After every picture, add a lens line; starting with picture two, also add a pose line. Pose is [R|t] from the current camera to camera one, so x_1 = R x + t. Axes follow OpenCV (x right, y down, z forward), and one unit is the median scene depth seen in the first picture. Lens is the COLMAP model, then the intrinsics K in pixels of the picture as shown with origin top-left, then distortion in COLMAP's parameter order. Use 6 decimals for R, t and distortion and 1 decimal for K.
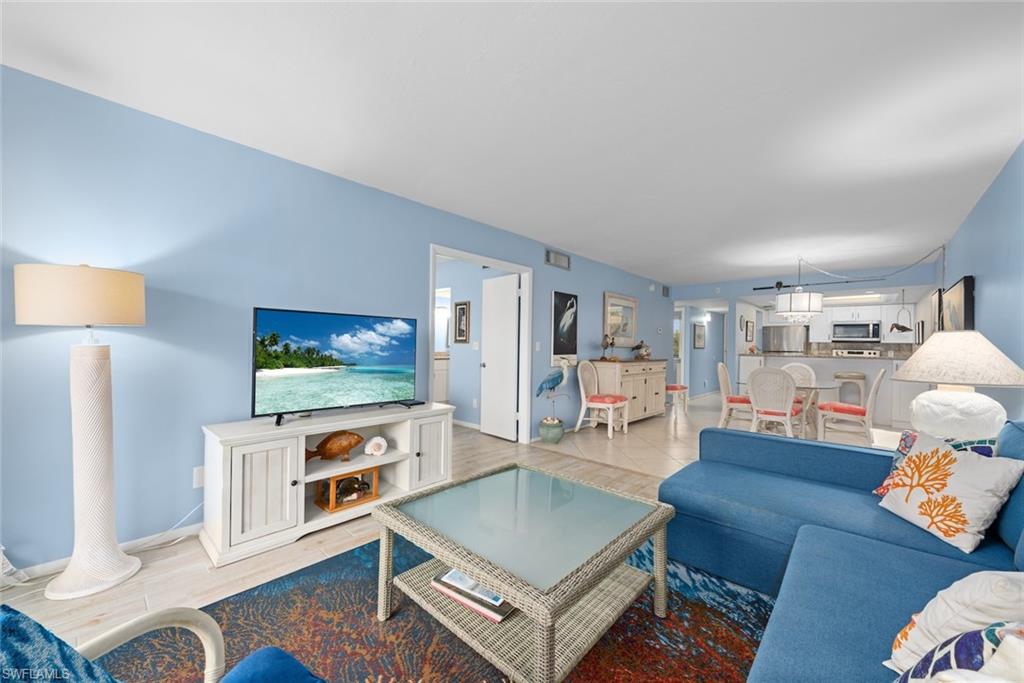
lens RADIAL K [[393.4, 0, 511.7], [0, 393.4, 342.0], [0, 0, 1]] dist [-0.001806, 0.000378]
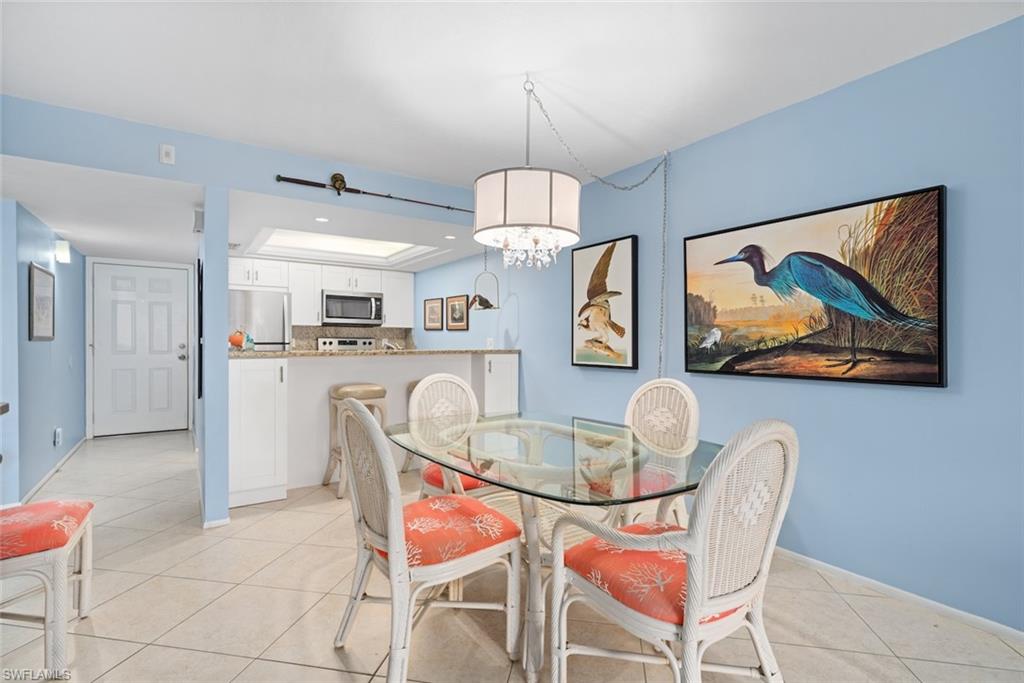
lens RADIAL K [[487.2, 0, 506.5], [0, 487.2, 342.1], [0, 0, 1]] dist [0.006256, -0.001117]
pose [[0.232458, -0.021569, 0.972367, 0.243529], [-0.005572, 0.999708, 0.023508, 0.008853], [-0.972590, -0.010883, 0.232270, 0.776295]]
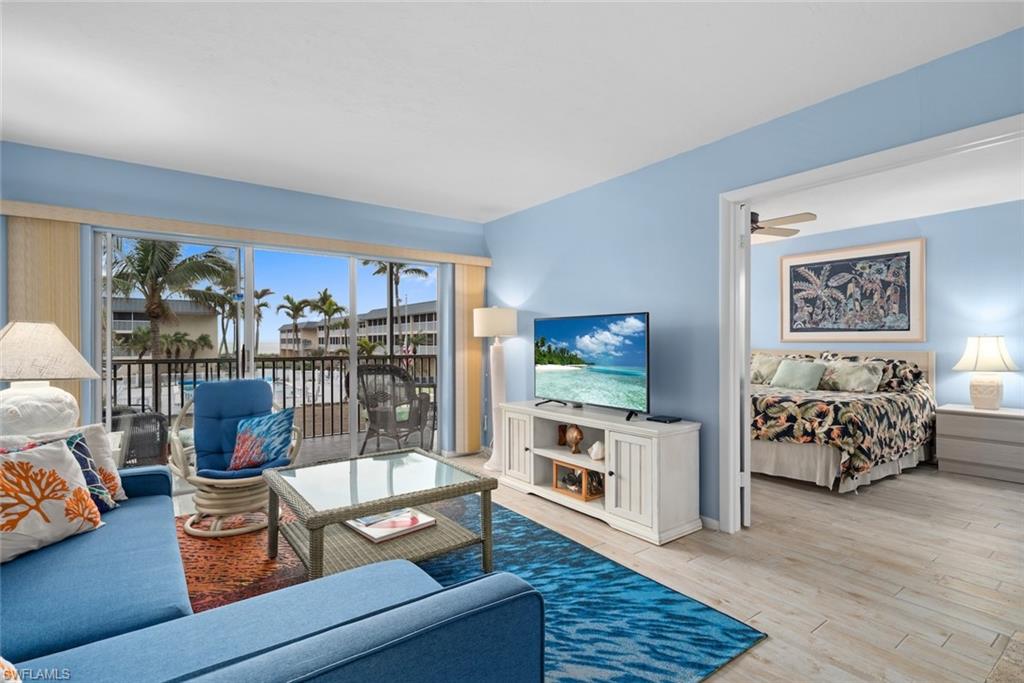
lens RADIAL K [[487.2, 0, 510.0], [0, 487.2, 341.4], [0, 0, 1]] dist [0.006256, -0.001117]
pose [[-0.197296, -0.018644, -0.980167, 0.408732], [0.004697, 0.999790, -0.019962, 0.009775], [0.980333, -0.008542, -0.197167, 0.481592]]
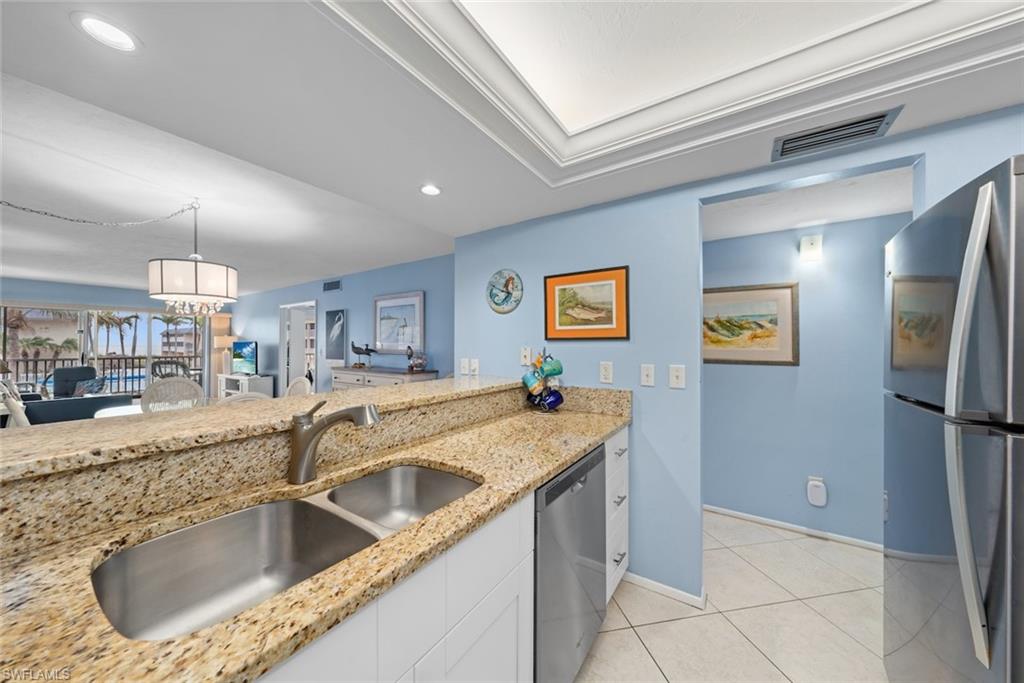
lens RADIAL K [[352.3, 0, 509.0], [0, 352.3, 344.3], [0, 0, 1]] dist [-0.006164, 0.000816]
pose [[0.137604, -0.021081, -0.990263, 1.110948], [0.007577, 0.999767, -0.020231, 0.007826], [0.990458, -0.004719, 0.137732, 1.178586]]
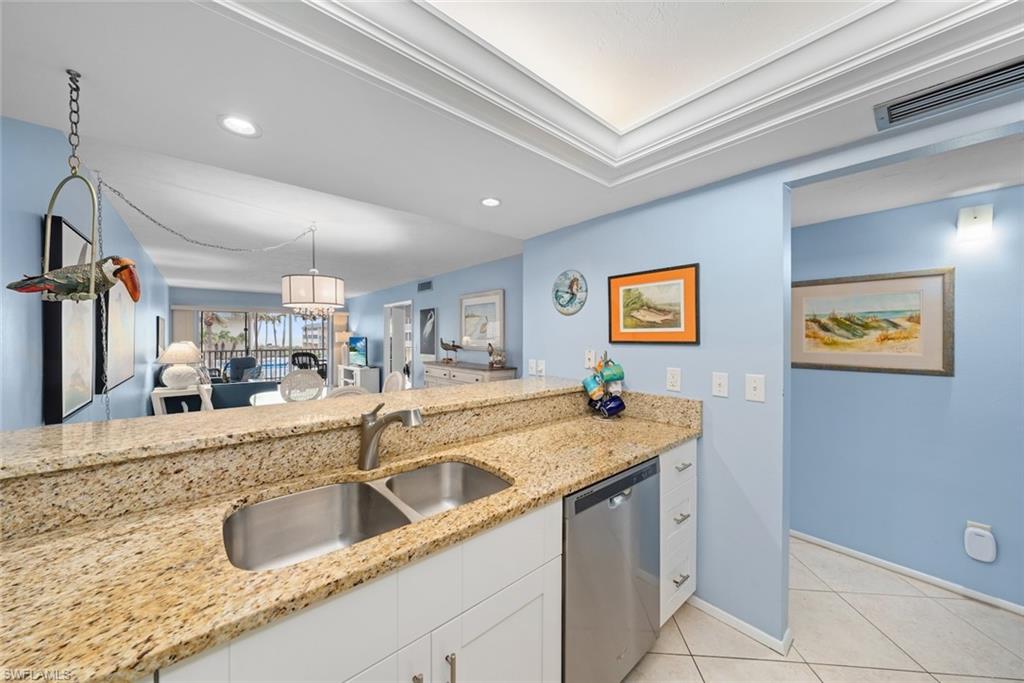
lens RADIAL K [[365.0, 0, 505.6], [0, 365.0, 341.3], [0, 0, 1]] dist [-0.004273, 0.001231]
pose [[-0.135150, -0.006748, -0.990802, 1.130081], [0.003597, 0.999967, -0.007301, -0.003089], [0.990819, -0.004551, -0.135122, 1.212810]]
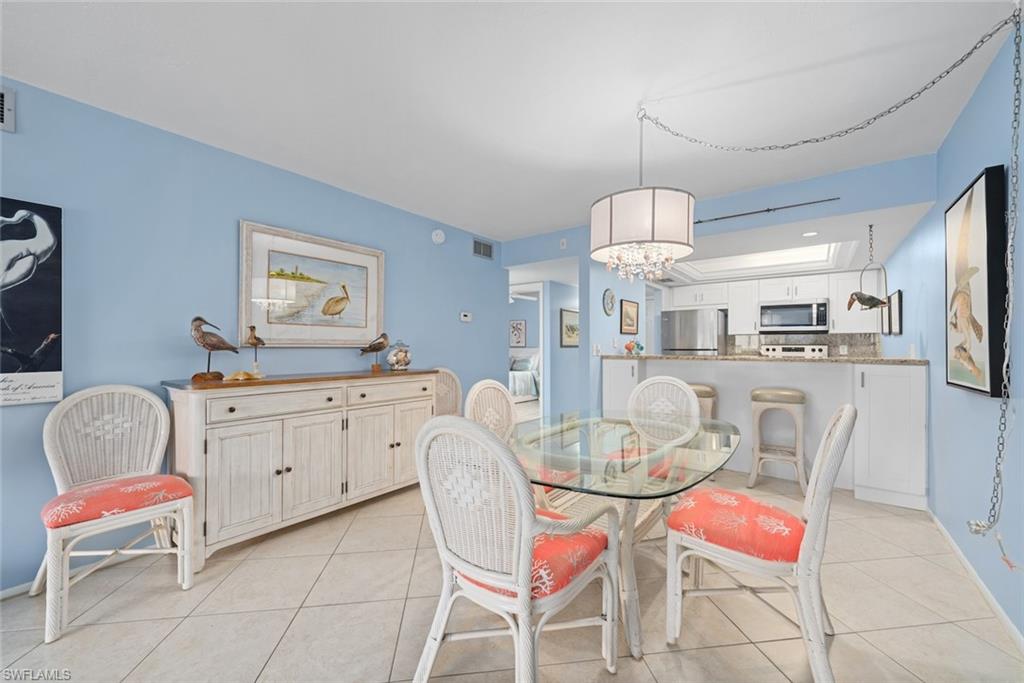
lens RADIAL K [[393.4, 0, 517.3], [0, 393.4, 342.5], [0, 0, 1]] dist [-0.001806, 0.000378]
pose [[0.995728, -0.016665, 0.090814, 0.485993], [0.016751, 0.999860, -0.000188, 0.011064], [-0.090798, 0.001708, 0.995868, 0.528987]]
